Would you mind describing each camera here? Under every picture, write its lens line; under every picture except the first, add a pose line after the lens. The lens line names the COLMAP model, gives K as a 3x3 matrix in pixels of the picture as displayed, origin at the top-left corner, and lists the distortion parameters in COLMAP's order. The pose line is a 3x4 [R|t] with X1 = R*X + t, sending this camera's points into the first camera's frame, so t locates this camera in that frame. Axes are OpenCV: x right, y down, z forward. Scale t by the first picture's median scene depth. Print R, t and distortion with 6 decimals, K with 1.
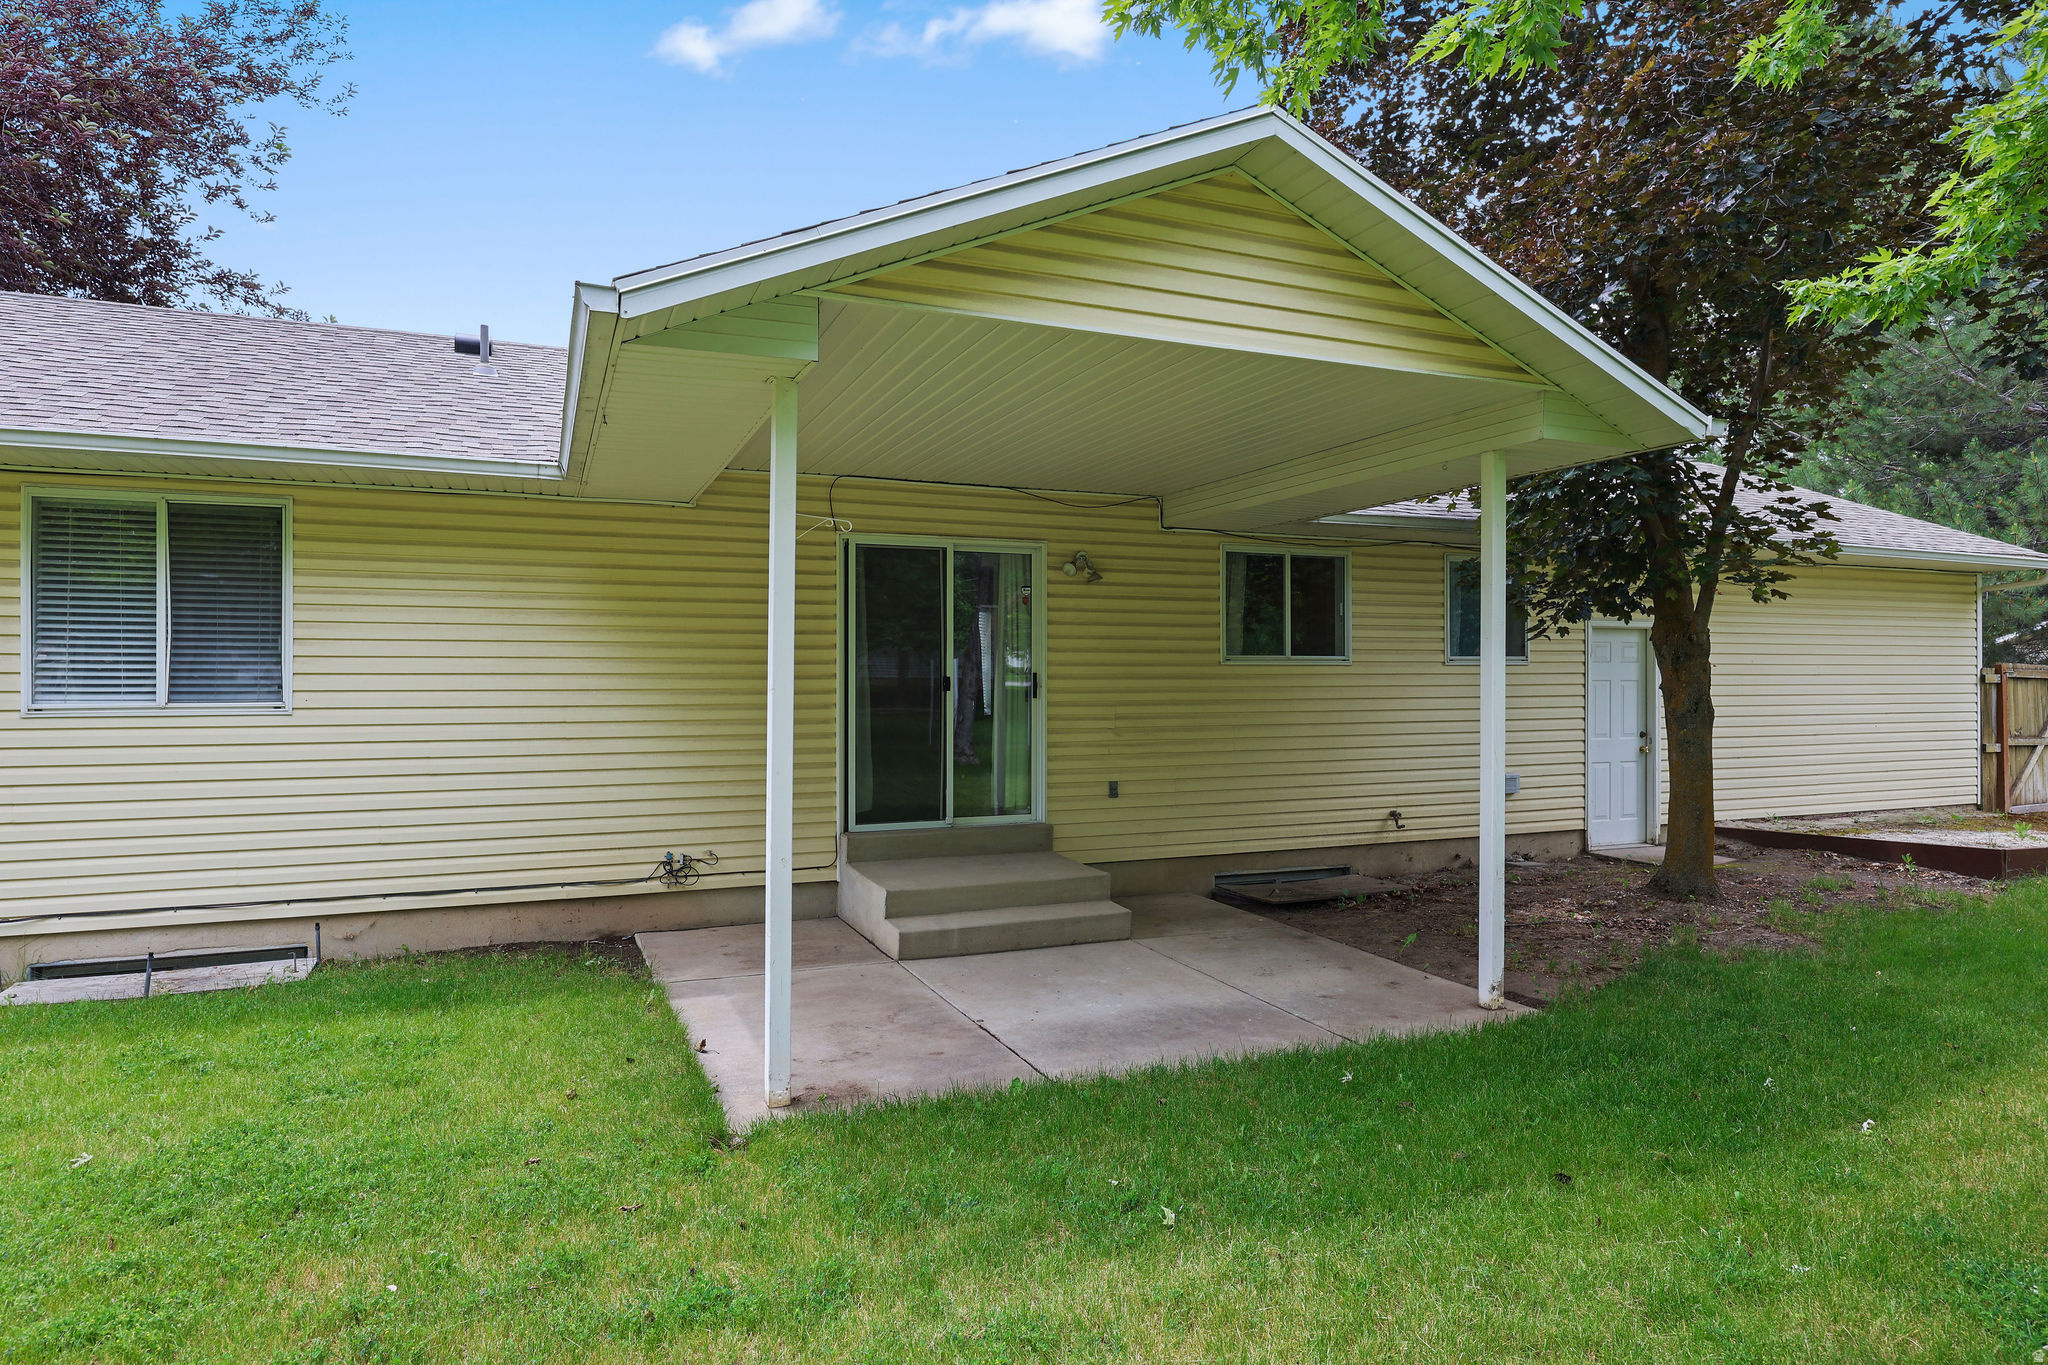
lens RADIAL K [[1169.7, 0, 1024.3], [0, 1169.7, 674.0], [0, 0, 1]] dist [0.003617, -0.001499]
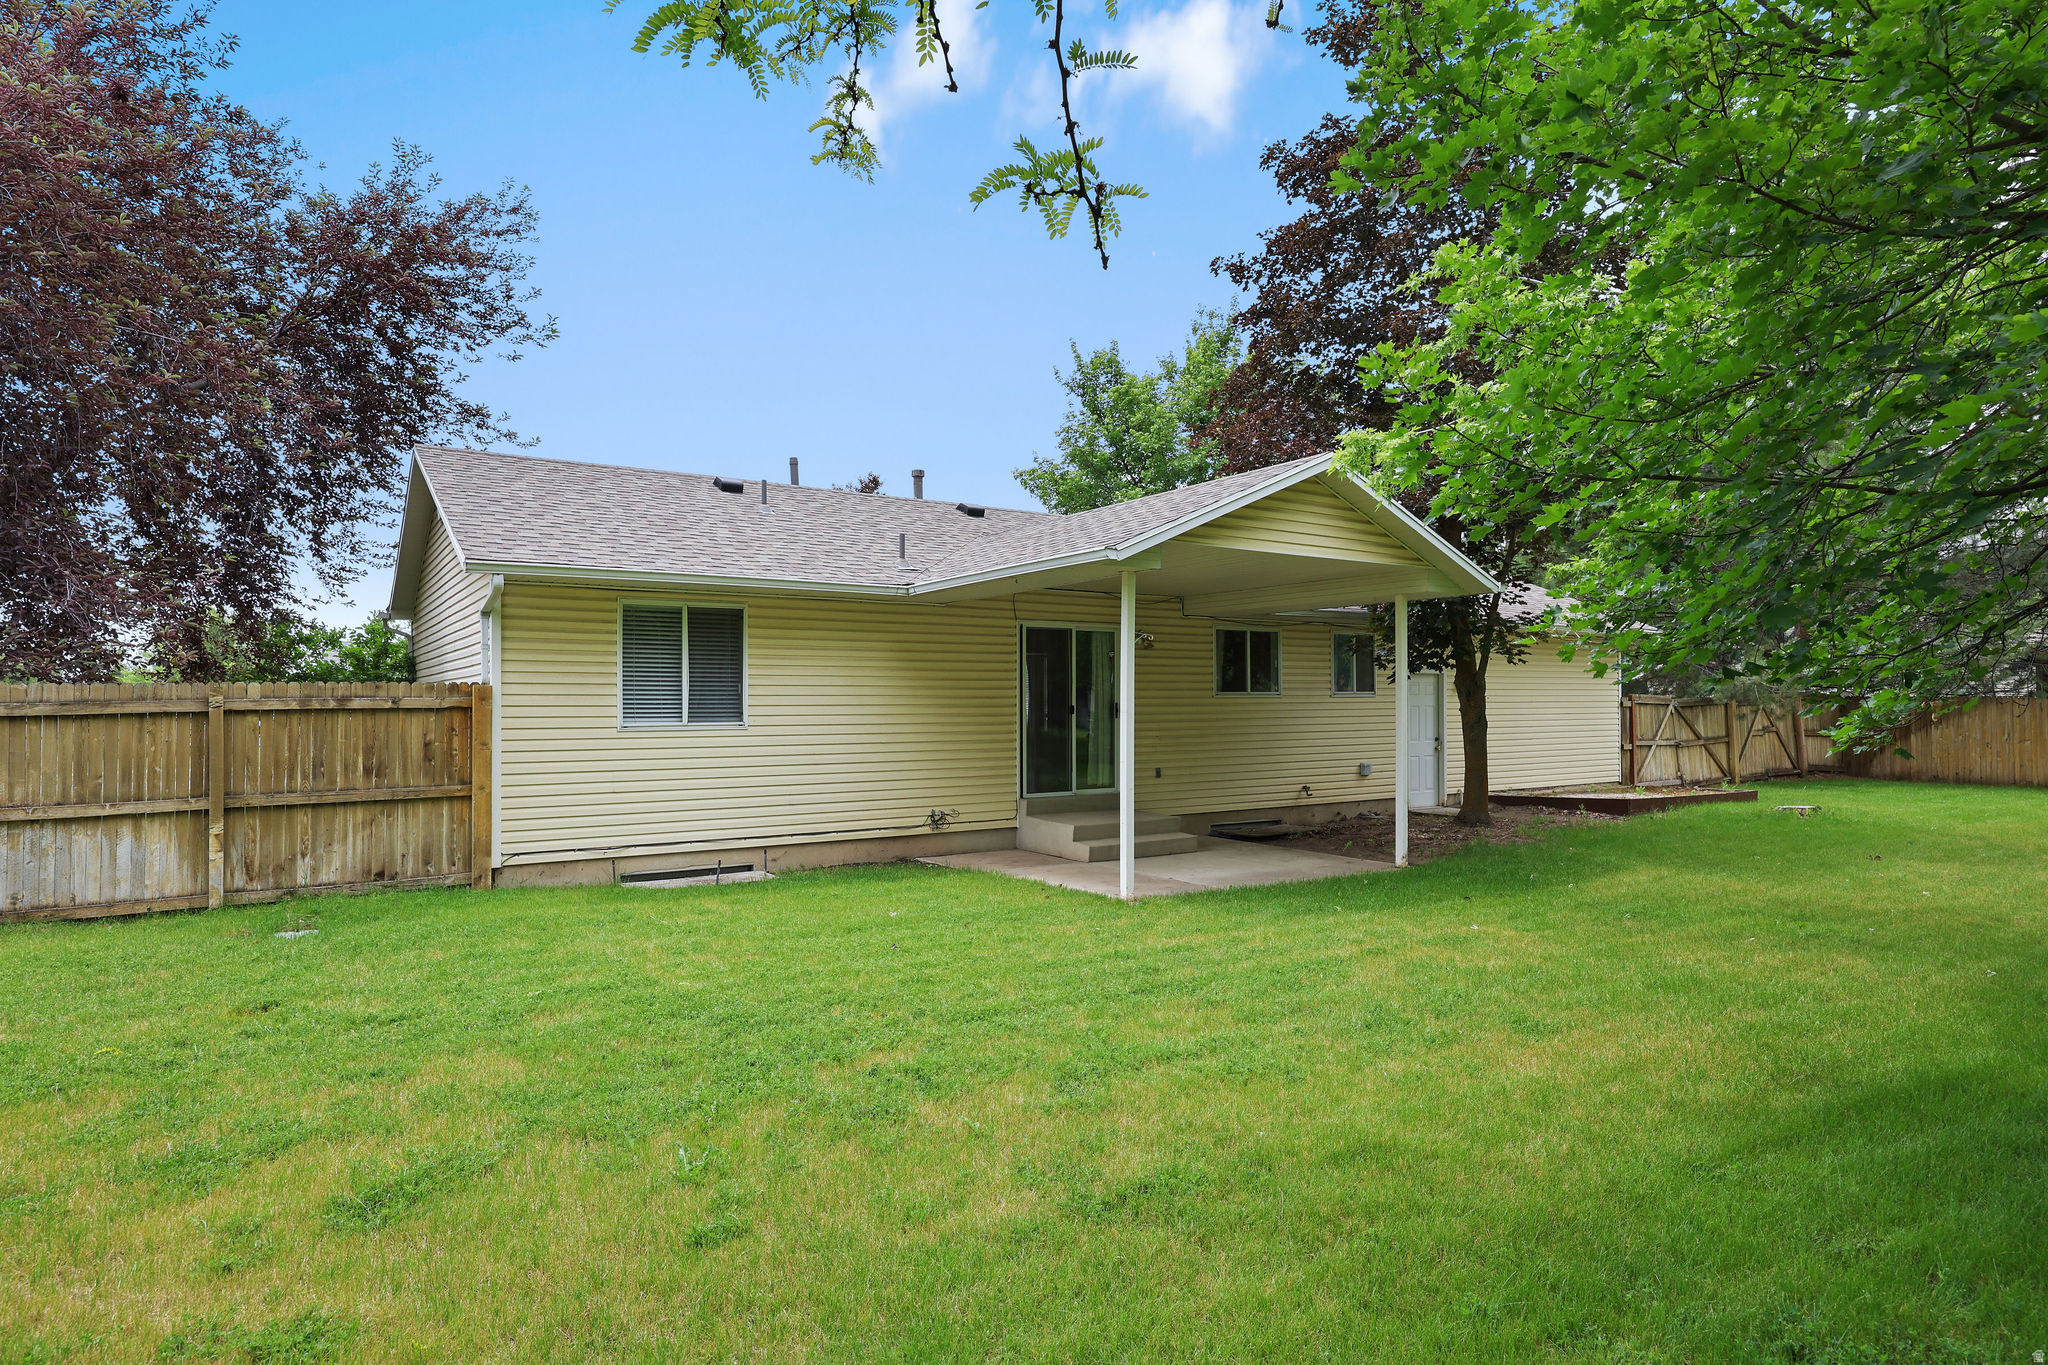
lens RADIAL K [[1122.6, 0, 1024.0], [0, 1122.6, 693.6], [0, 0, 1]] dist [0.001824, 0.000336]
pose [[0.982300, -0.000896, 0.187312, -0.451460], [0.001650, 0.999991, -0.003870, -0.009092], [-0.187307, 0.004111, 0.982293, -0.587158]]
